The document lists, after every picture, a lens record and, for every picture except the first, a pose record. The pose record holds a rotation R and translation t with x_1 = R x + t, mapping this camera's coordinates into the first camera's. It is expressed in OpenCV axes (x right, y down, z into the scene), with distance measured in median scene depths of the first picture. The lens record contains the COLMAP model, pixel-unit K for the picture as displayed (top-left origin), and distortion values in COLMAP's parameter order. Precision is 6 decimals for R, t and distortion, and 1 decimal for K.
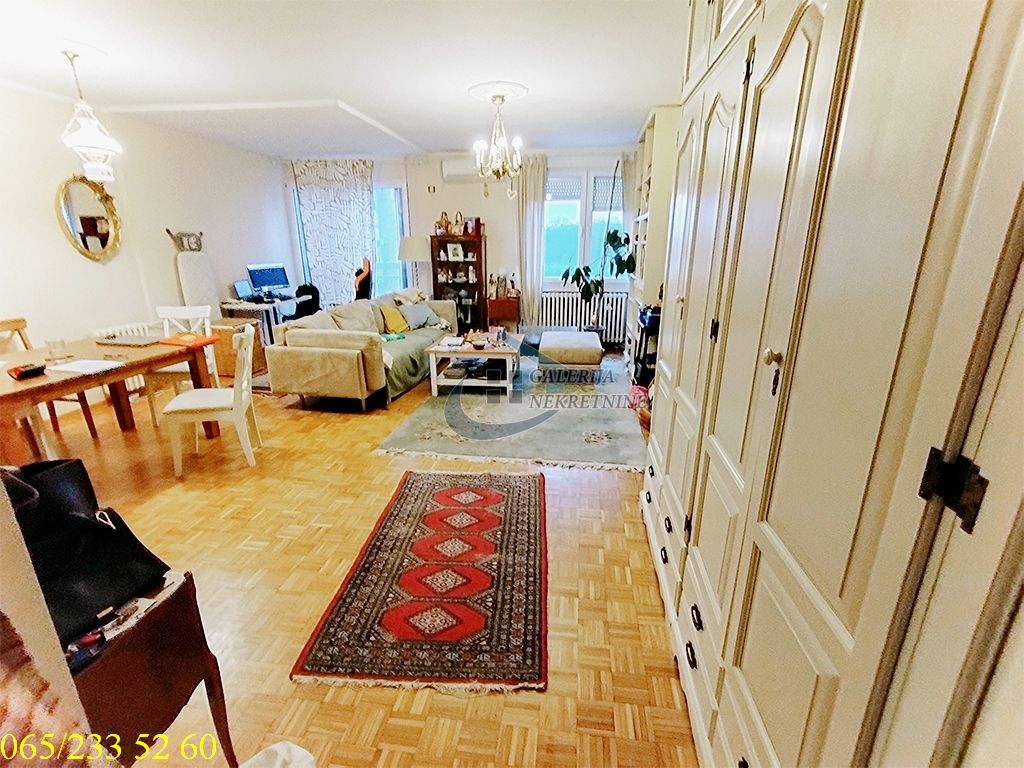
lens RADIAL K [[490.7, 0, 518.4], [0, 490.7, 405.9], [0, 0, 1]] dist [0.000075, -0.000142]
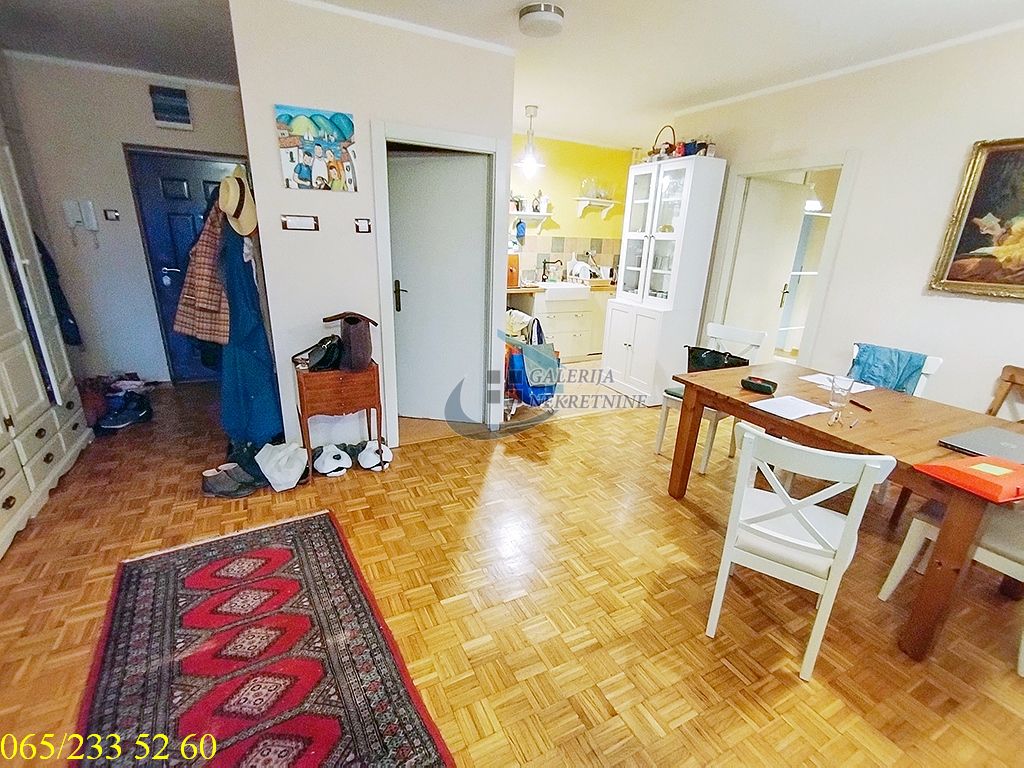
lens RADIAL K [[472.9, 0, 515.2], [0, 472.9, 401.9], [0, 0, 1]] dist [0.000673, -0.000127]
pose [[-0.820694, 0.156865, -0.549413, -0.050032], [-0.216128, 0.804898, 0.552655, -0.197785], [0.528914, 0.572304, -0.626673, 0.585306]]
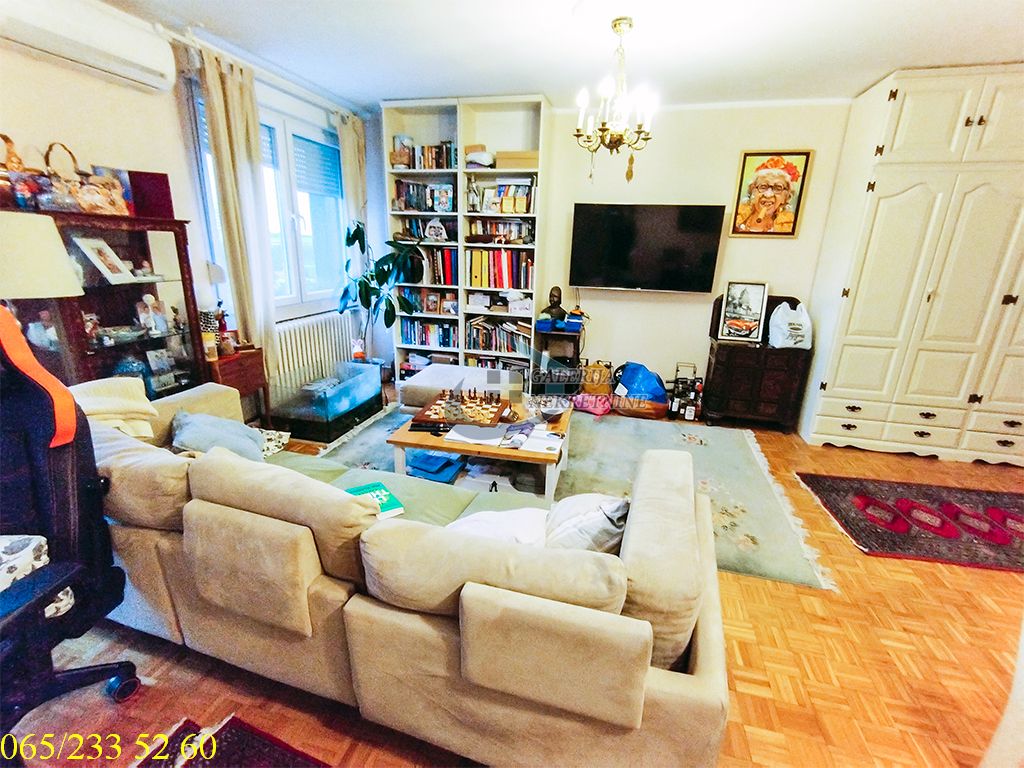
lens RADIAL K [[468.7, 0, 519.1], [0, 468.7, 385.1], [0, 0, 1]] dist [0.015513, -0.000249]
pose [[0.111904, -0.286865, 0.951413, -0.465441], [0.282152, 0.927194, 0.246376, -0.237354], [-0.952821, 0.240873, 0.184696, 0.692924]]
